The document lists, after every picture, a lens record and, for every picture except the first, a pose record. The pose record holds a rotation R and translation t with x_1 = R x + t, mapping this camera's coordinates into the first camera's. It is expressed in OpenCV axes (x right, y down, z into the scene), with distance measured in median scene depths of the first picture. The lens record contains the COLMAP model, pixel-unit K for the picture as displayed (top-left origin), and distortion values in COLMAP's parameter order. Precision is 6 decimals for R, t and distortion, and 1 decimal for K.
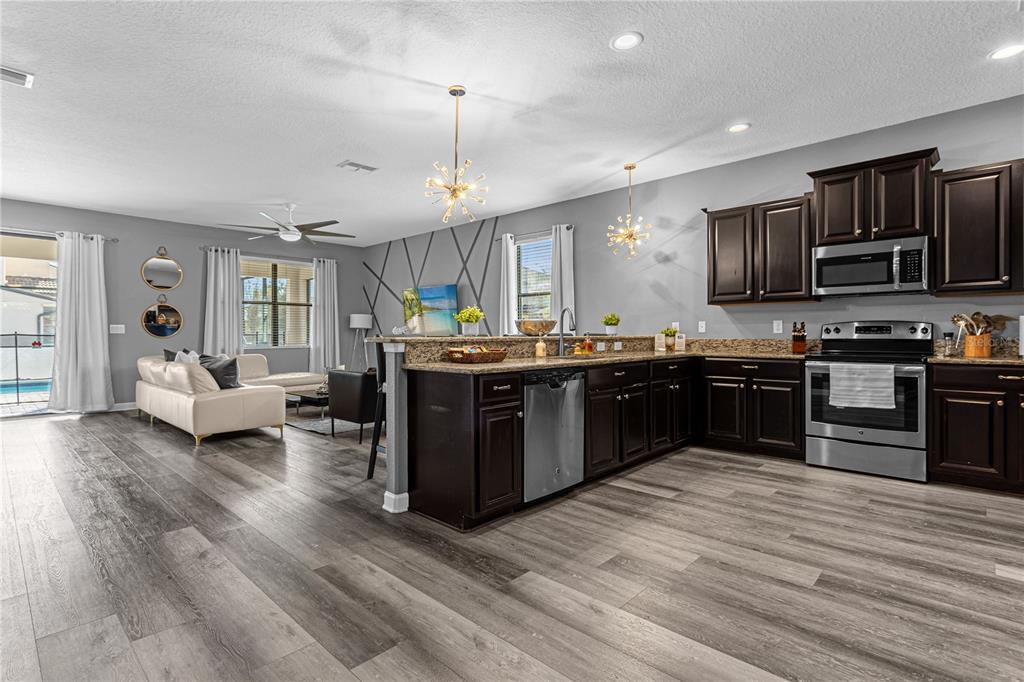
lens RADIAL K [[482.6, 0, 506.1], [0, 482.6, 336.2], [0, 0, 1]] dist [0.002954, 0.000749]
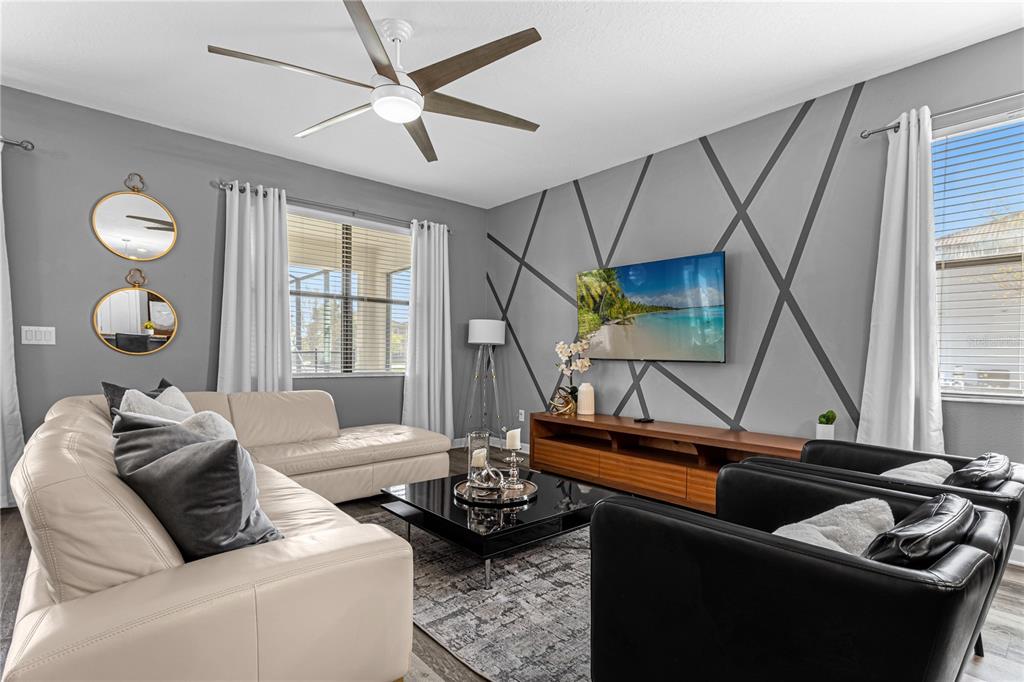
lens RADIAL K [[458.1, 0, 507.8], [0, 458.1, 370.8], [0, 0, 1]] dist [0.001515, -0.000031]
pose [[0.996938, 0.017794, -0.076144, -0.253239], [-0.015846, 0.999533, 0.026118, 0.001123], [0.076573, -0.024832, 0.996755, 0.487582]]
